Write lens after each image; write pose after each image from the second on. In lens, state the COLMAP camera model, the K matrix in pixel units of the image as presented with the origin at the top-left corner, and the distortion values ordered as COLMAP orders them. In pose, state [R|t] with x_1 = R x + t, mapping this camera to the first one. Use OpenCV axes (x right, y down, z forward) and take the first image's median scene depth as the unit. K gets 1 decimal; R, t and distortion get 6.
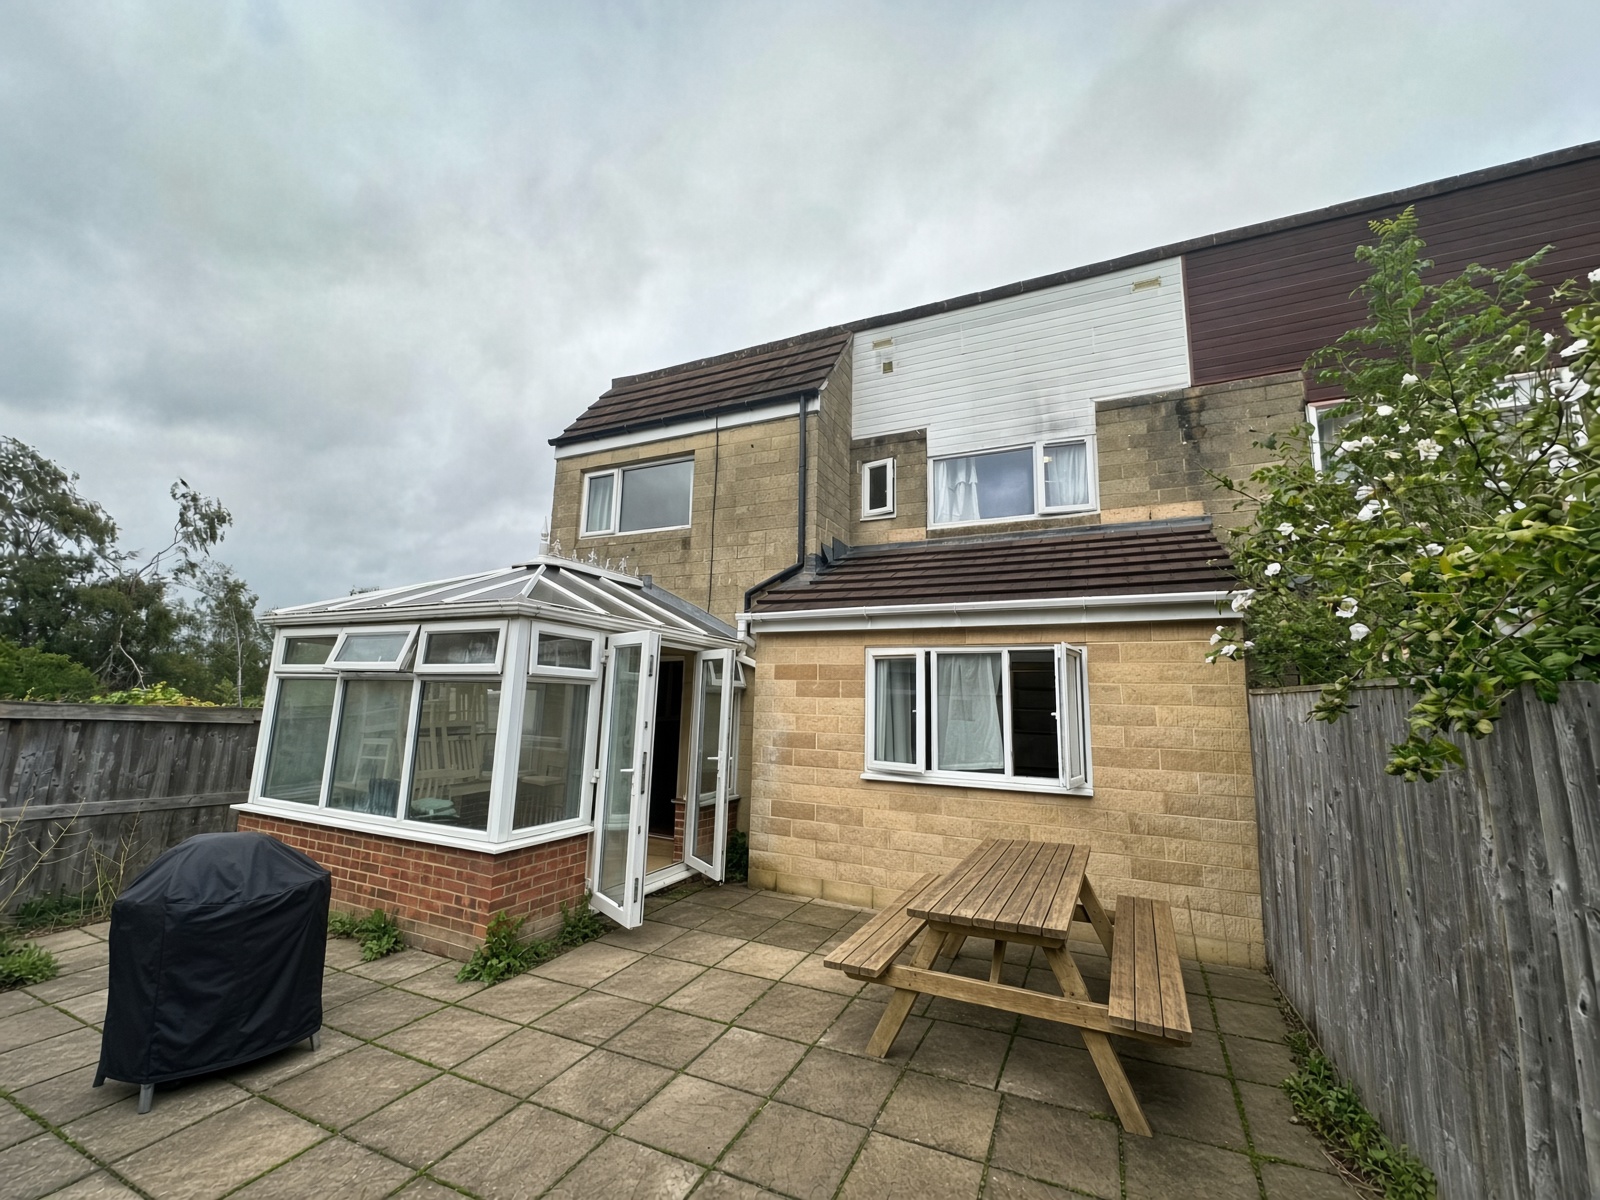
lens RADIAL K [[642.2, 0, 799.0], [0, 642.2, 602.0], [0, 0, 1]] dist [-0.003296, 0.000105]
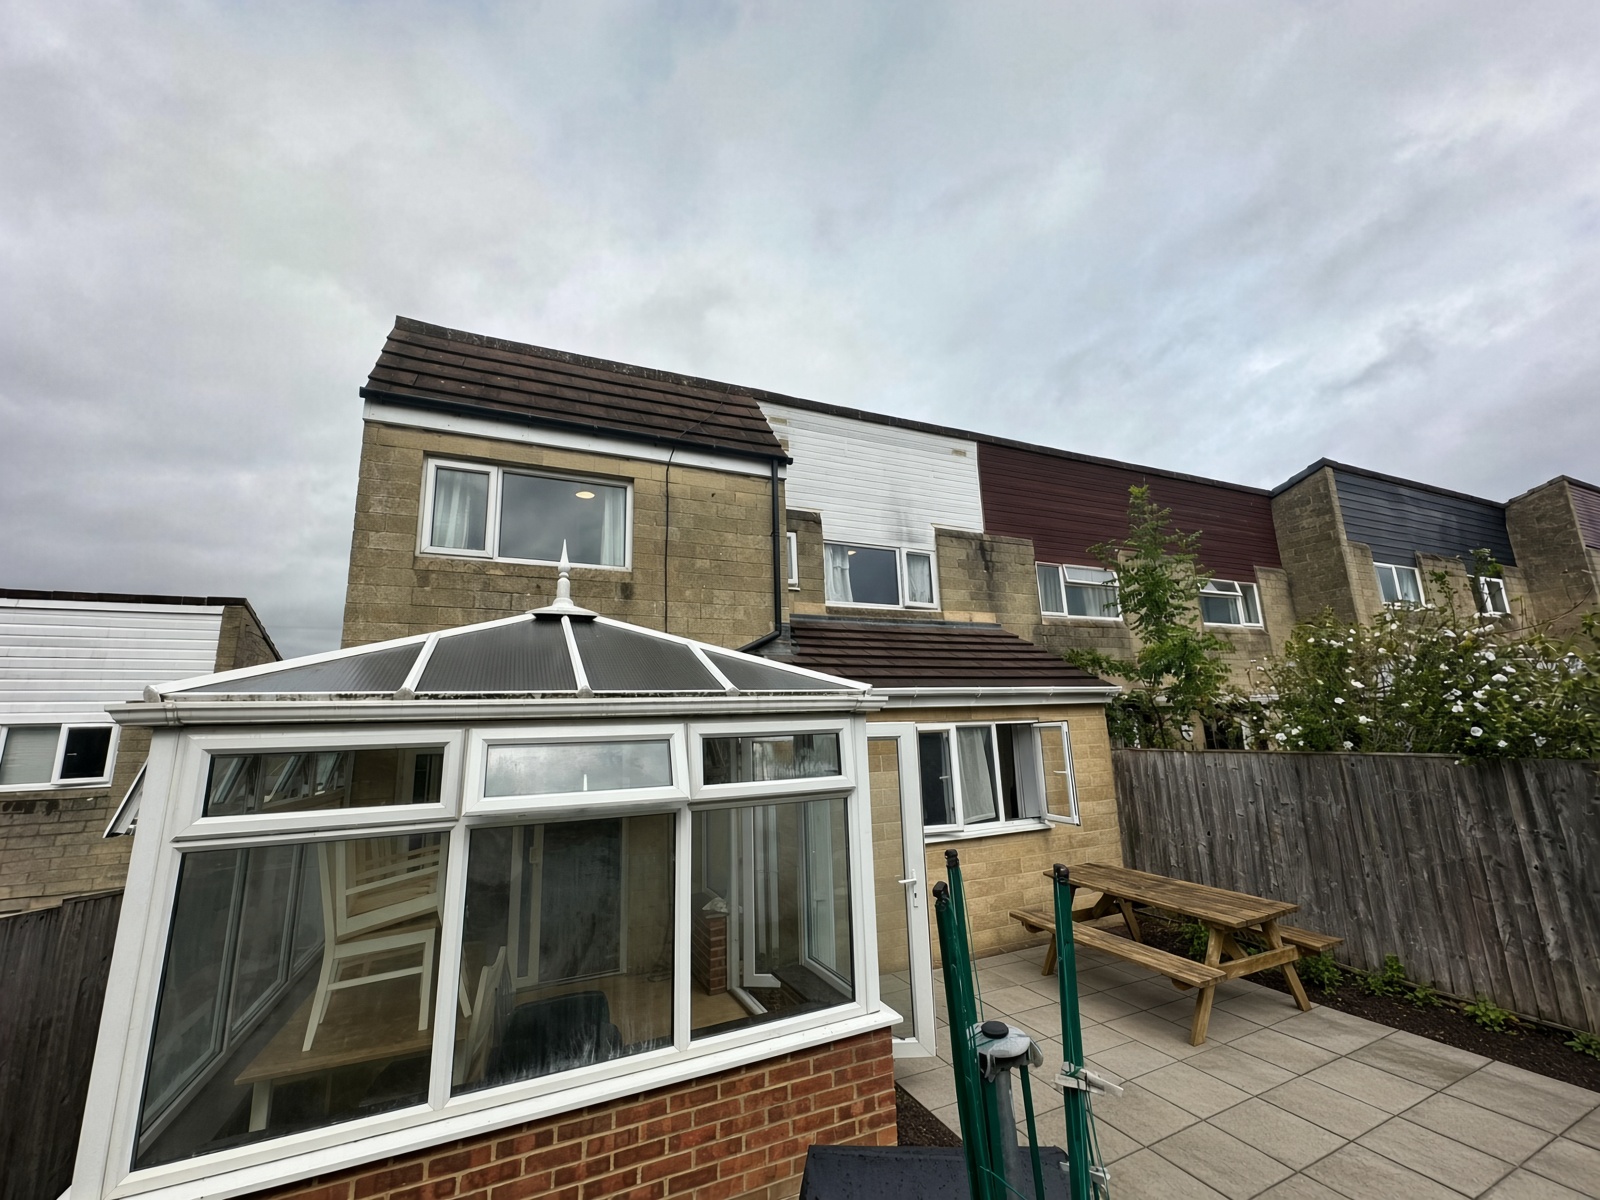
lens RADIAL K [[642.2, 0, 799.0], [0, 642.2, 602.0], [0, 0, 1]] dist [-0.003296, 0.000105]
pose [[0.647715, 0.106025, 0.754470, -0.701062], [-0.067493, 0.994361, -0.081794, -0.028021], [-0.758888, 0.002057, 0.651218, 0.337984]]
